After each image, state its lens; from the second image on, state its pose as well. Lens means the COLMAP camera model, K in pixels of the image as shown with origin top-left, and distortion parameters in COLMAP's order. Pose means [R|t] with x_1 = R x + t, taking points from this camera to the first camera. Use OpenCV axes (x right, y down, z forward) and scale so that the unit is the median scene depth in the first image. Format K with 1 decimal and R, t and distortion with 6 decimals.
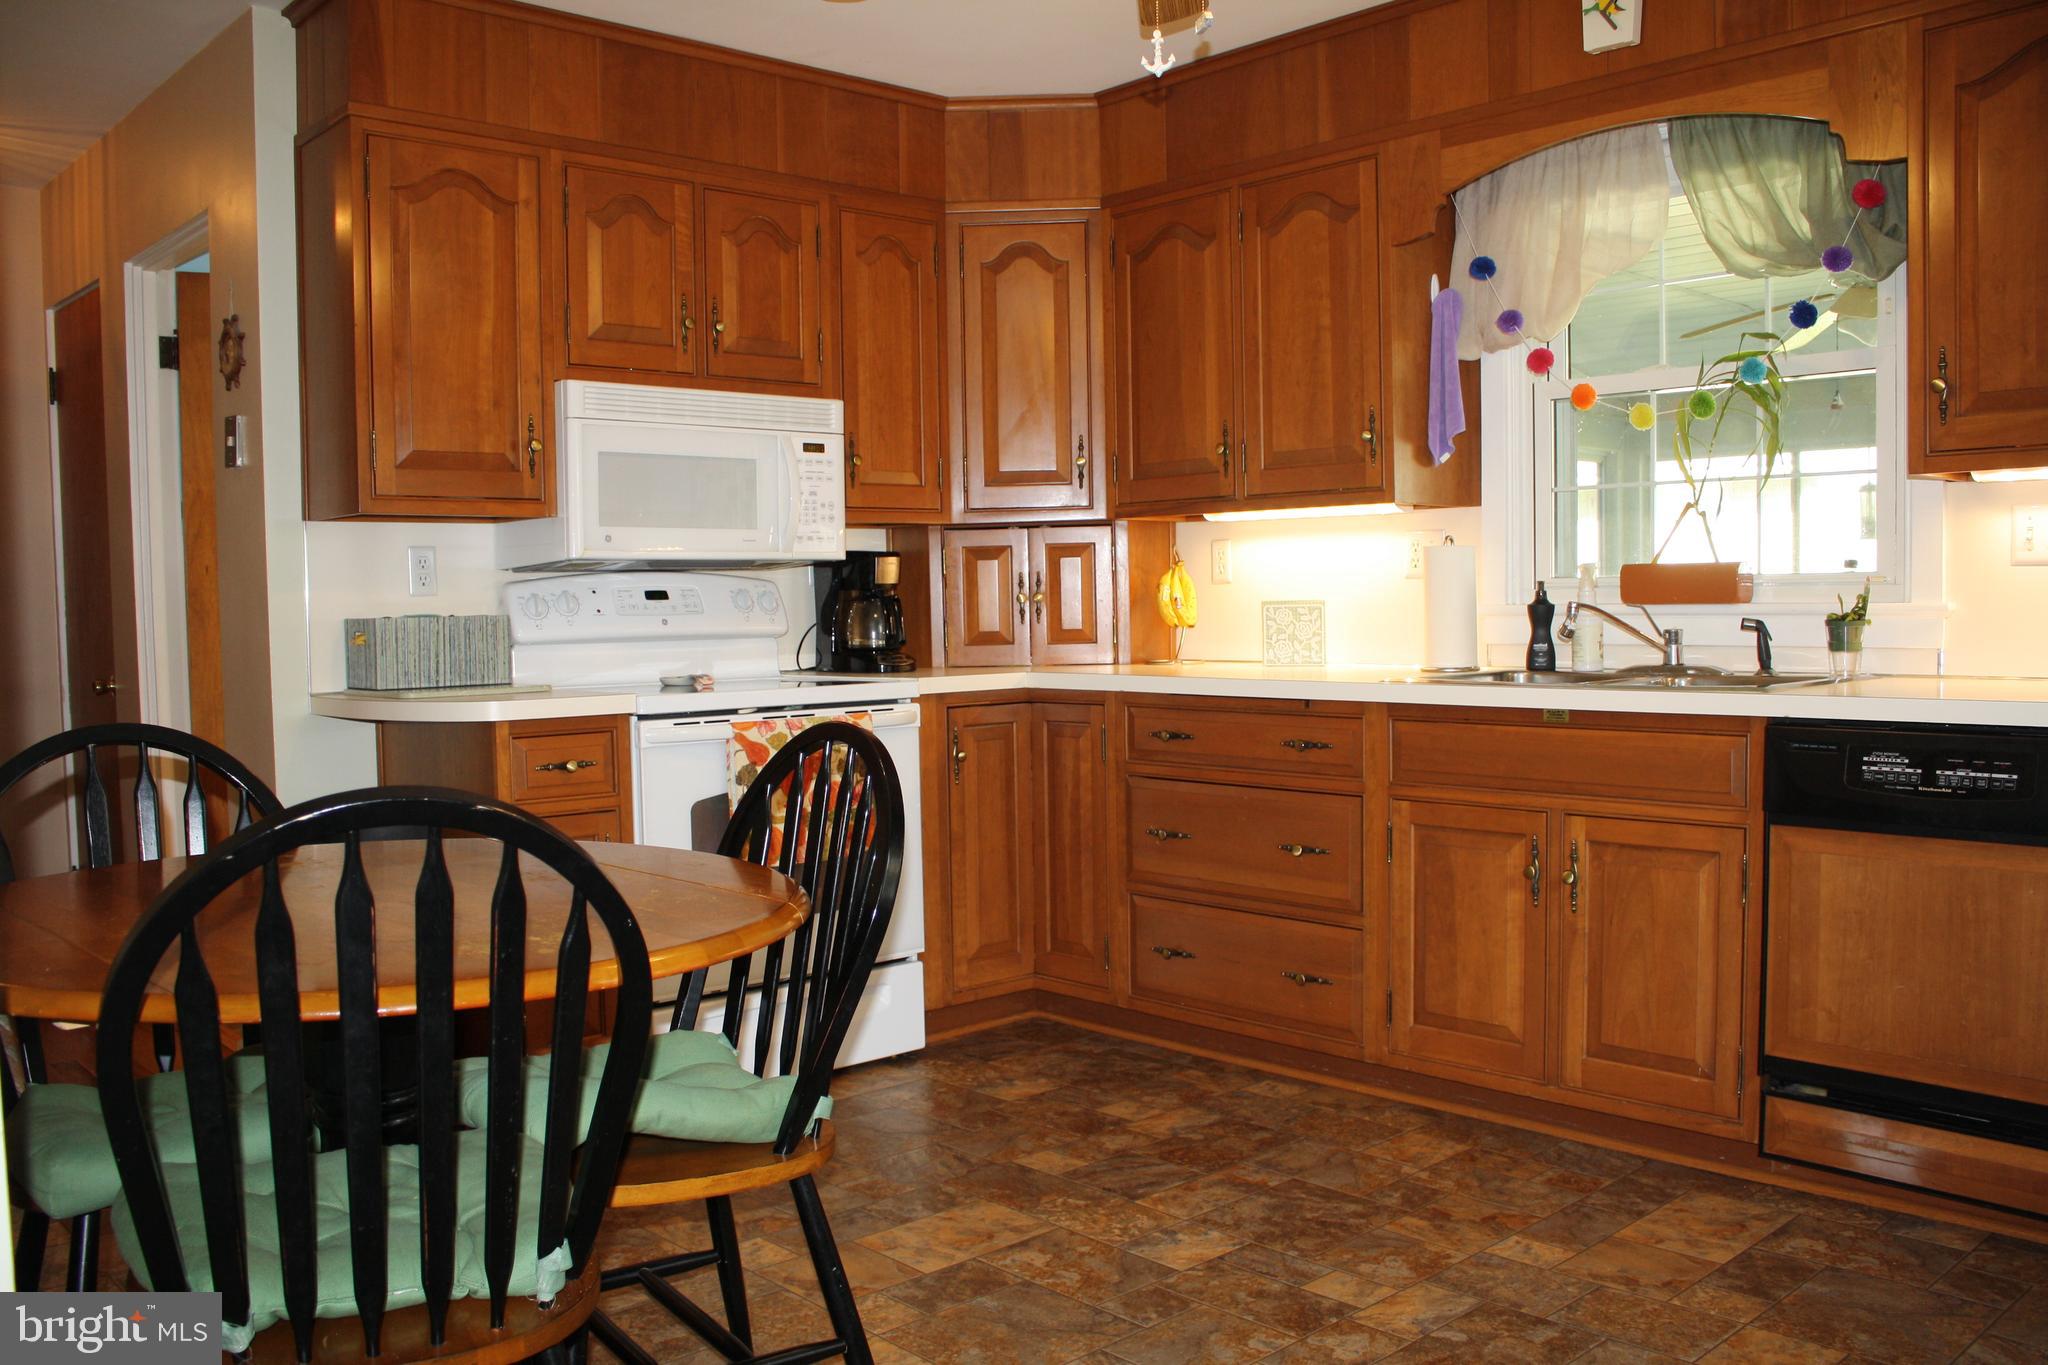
lens RADIAL K [[1703.0, 0, 1016.3], [0, 1703.0, 697.5], [0, 0, 1]] dist [-0.154964, 0.124370]
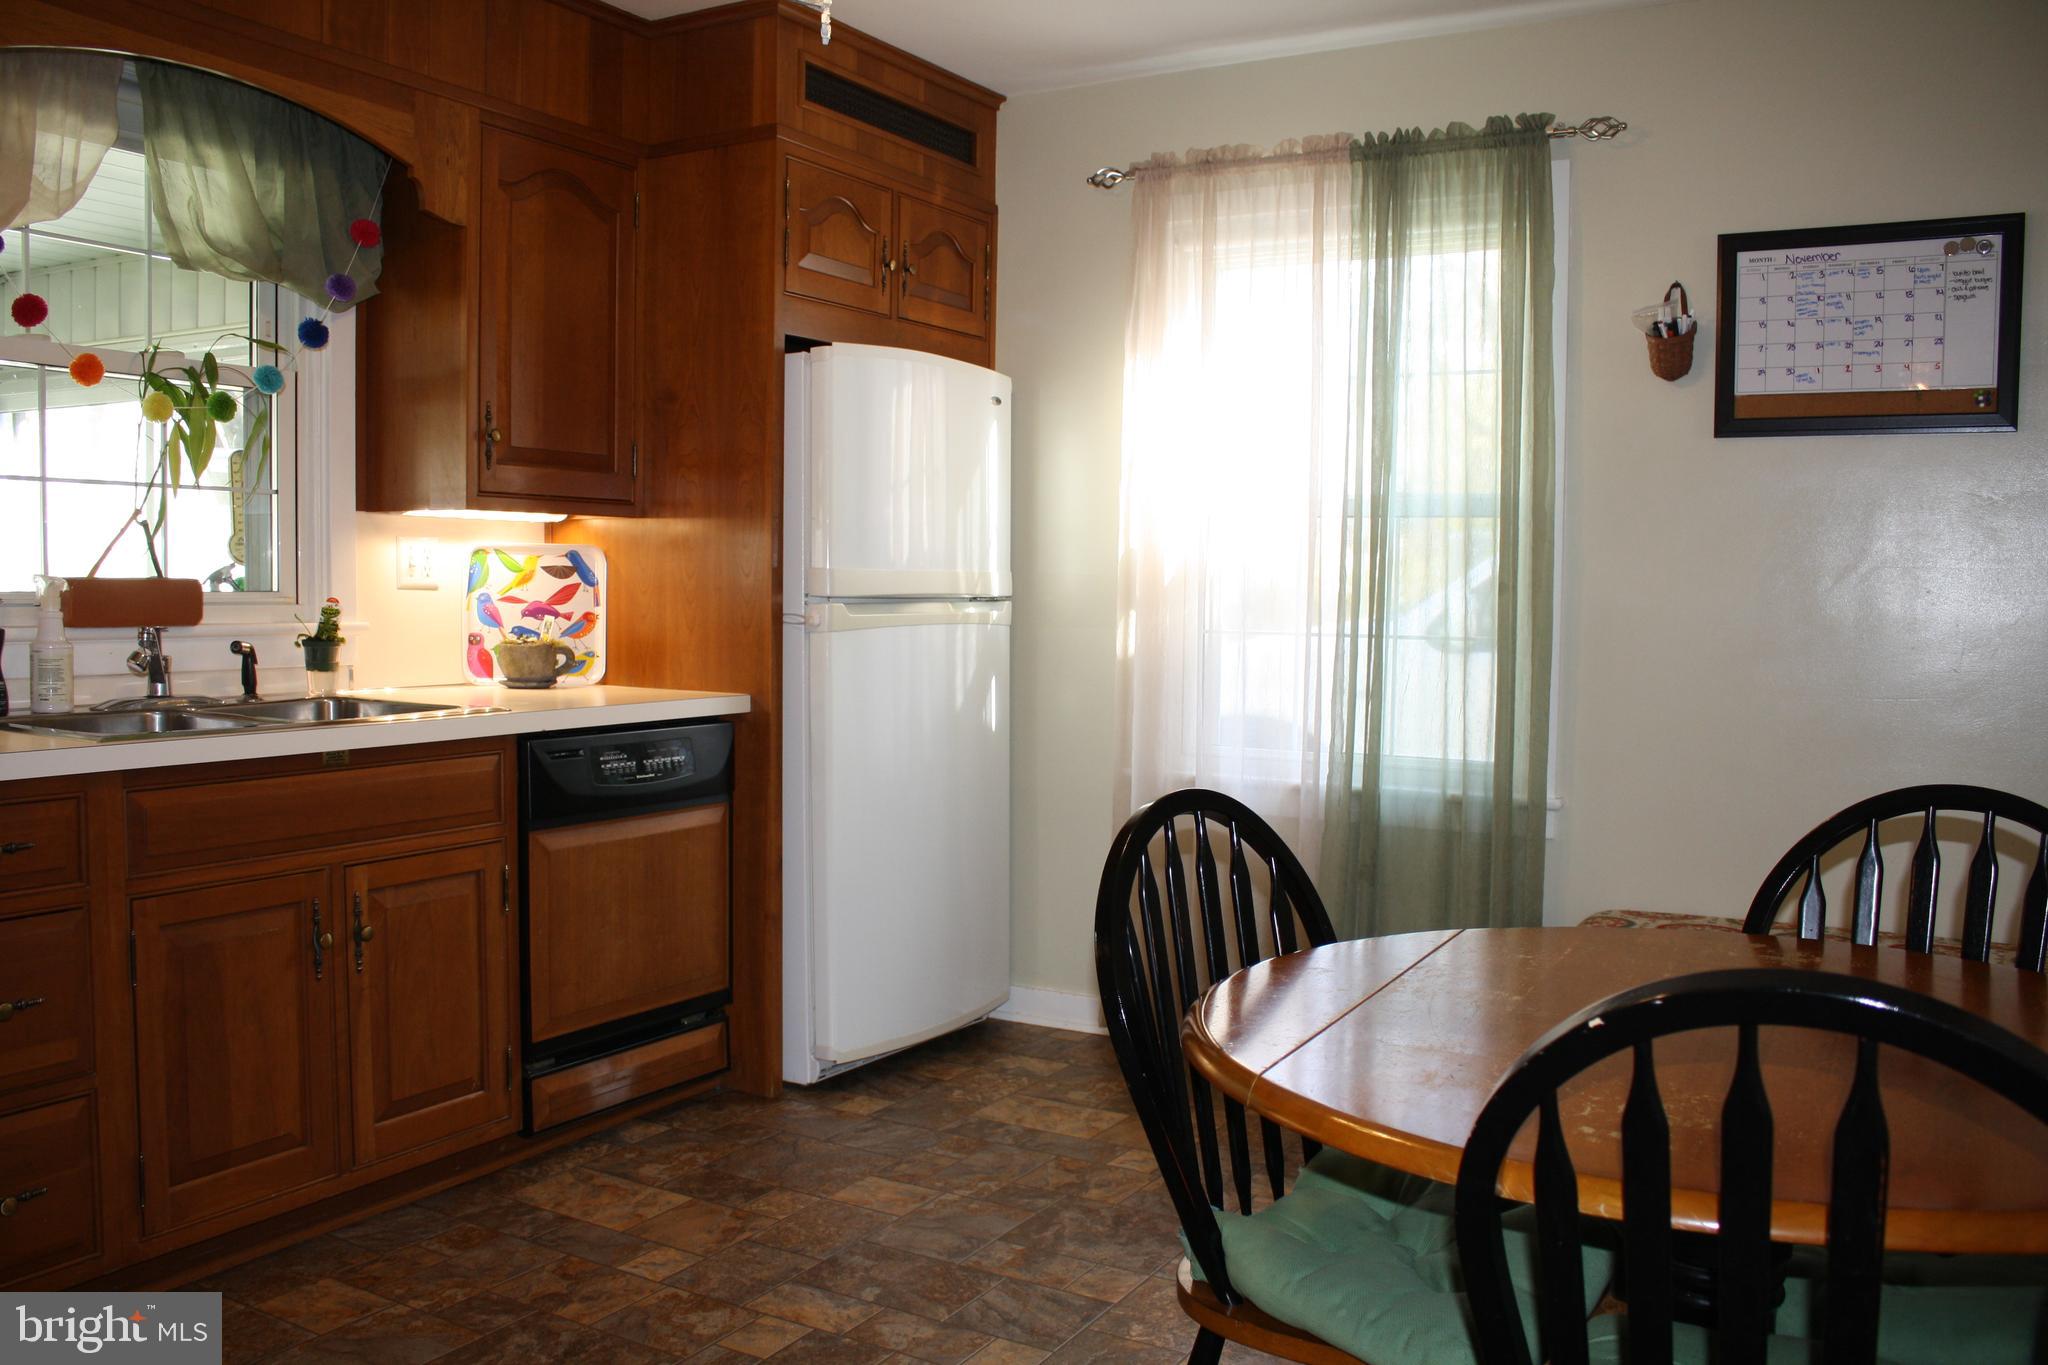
lens RADIAL K [[1703.0, 0, 1016.3], [0, 1703.0, 697.5], [0, 0, 1]] dist [-0.154964, 0.124370]
pose [[-0.290408, -0.051732, 0.955503, -0.683651], [0.042999, 0.996823, 0.067038, -0.070749], [-0.955936, 0.060554, -0.287261, 1.007197]]
